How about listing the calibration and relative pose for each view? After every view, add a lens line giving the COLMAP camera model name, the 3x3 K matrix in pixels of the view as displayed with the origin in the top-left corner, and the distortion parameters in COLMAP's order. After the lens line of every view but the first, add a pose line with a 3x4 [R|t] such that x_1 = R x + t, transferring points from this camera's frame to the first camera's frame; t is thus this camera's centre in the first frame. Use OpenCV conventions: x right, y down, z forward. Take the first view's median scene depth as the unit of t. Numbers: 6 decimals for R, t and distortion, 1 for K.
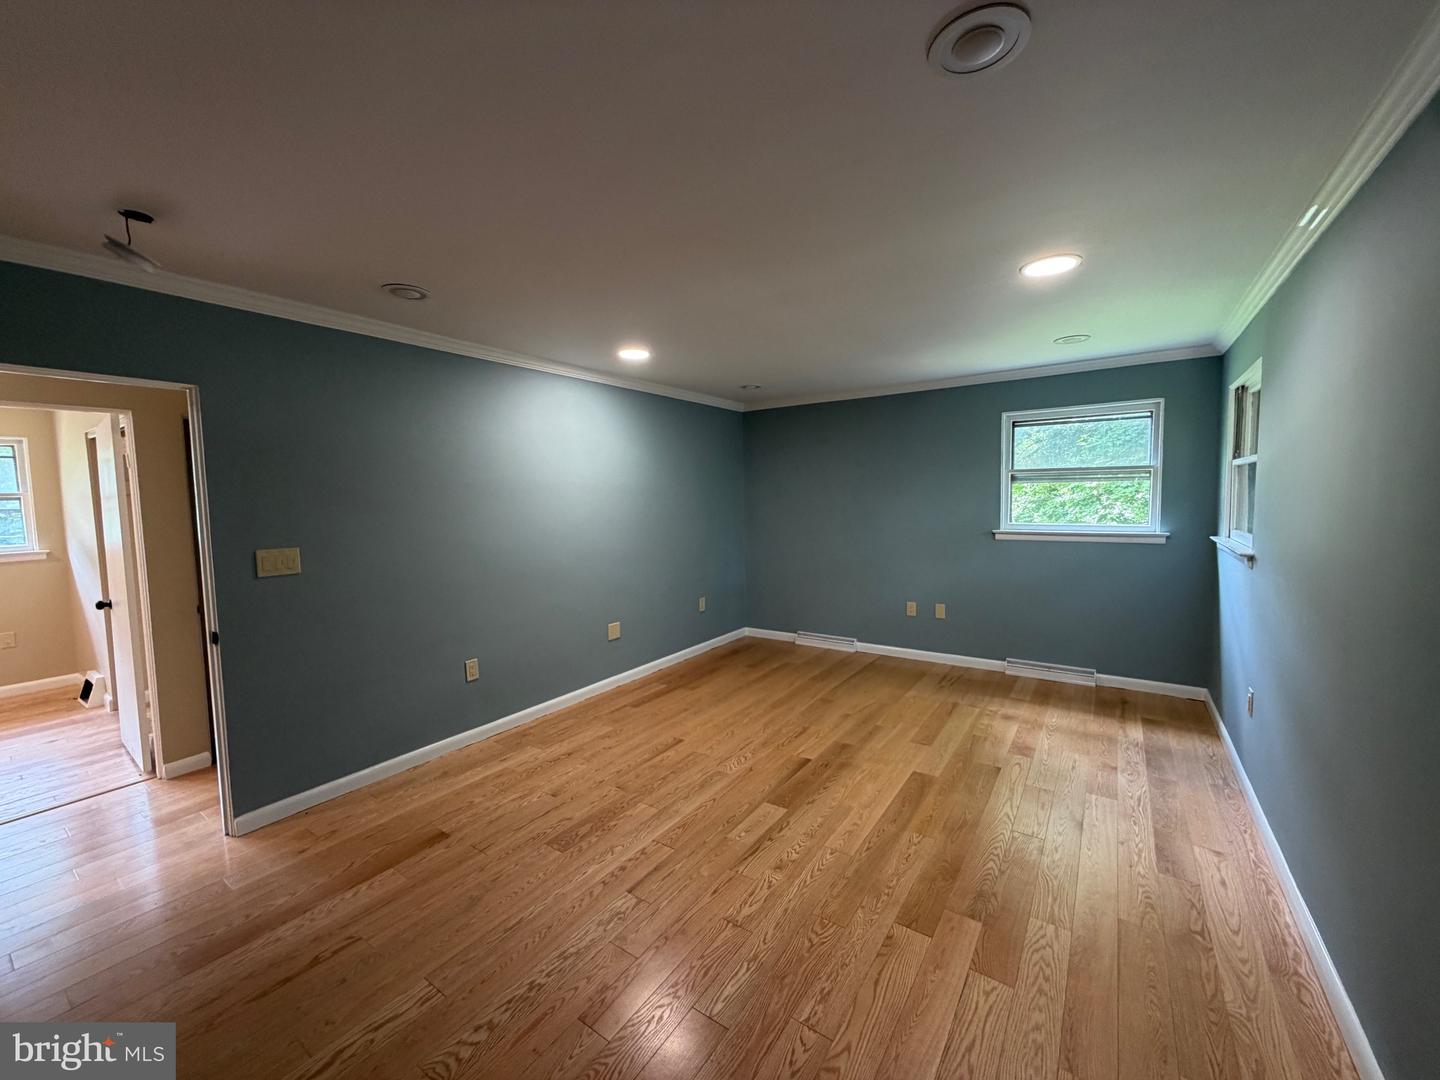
lens RADIAL K [[573.6, 0, 715.4], [0, 573.6, 534.9], [0, 0, 1]] dist [0.012736, 0.000106]
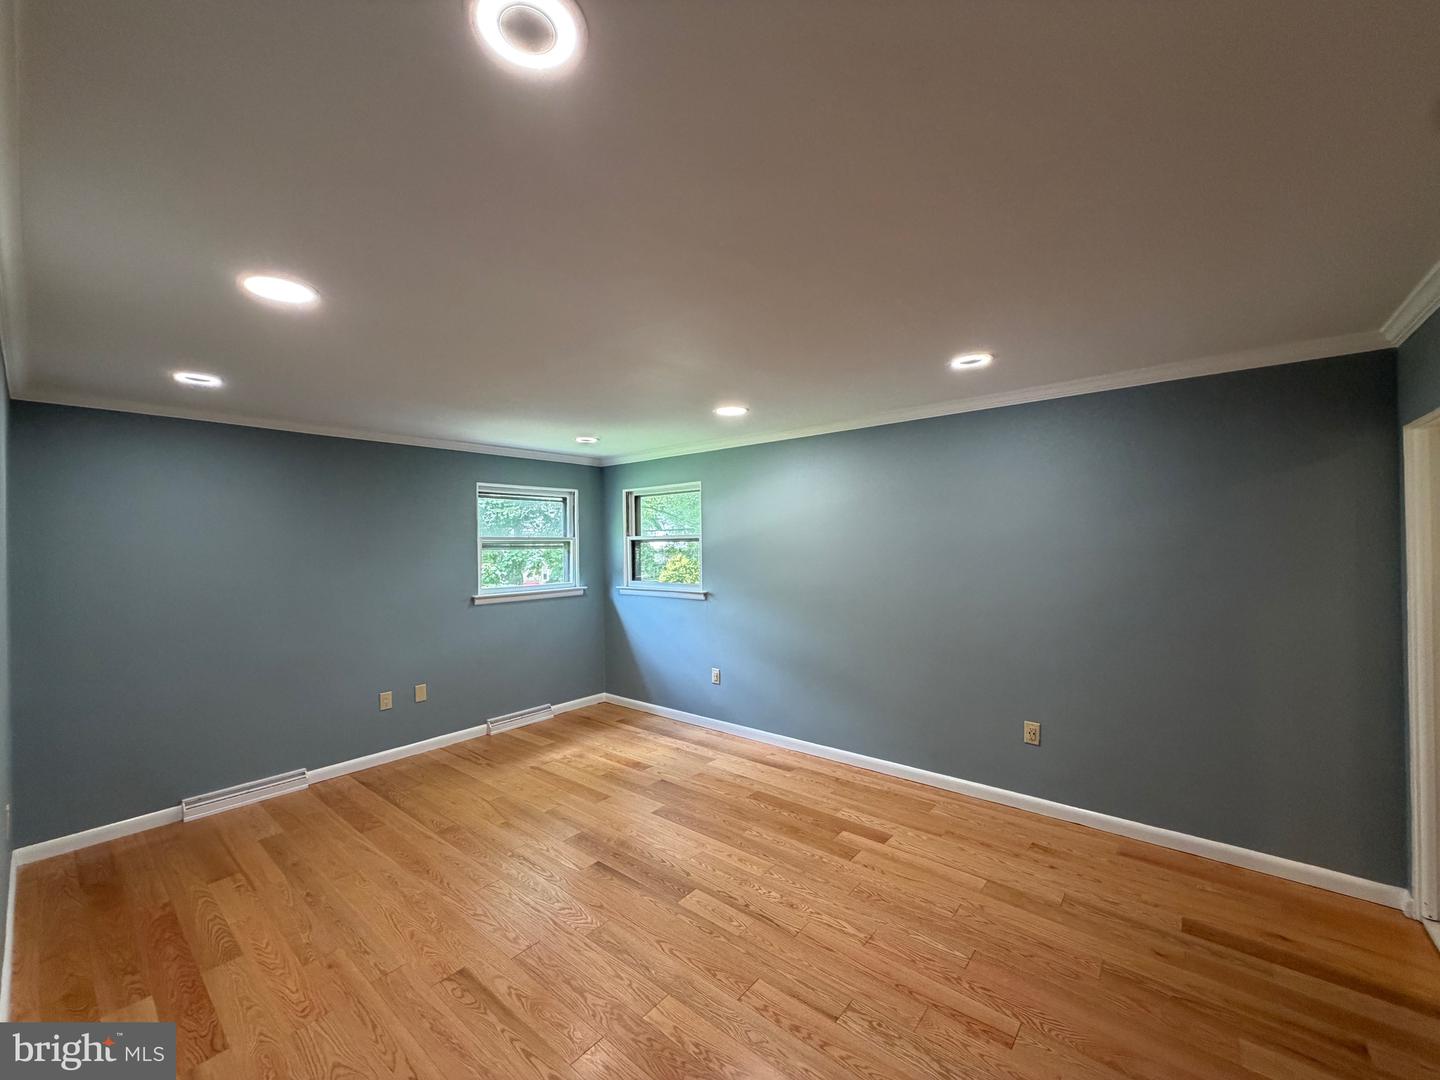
lens RADIAL K [[573.6, 0, 715.4], [0, 573.6, 543.0], [0, 0, 1]] dist [0.012736, 0.000106]
pose [[0.090560, 0.021758, 0.995653, -0.613205], [0.077874, 0.996545, -0.028861, -0.048876], [-0.992842, 0.080149, 0.088553, 0.611692]]
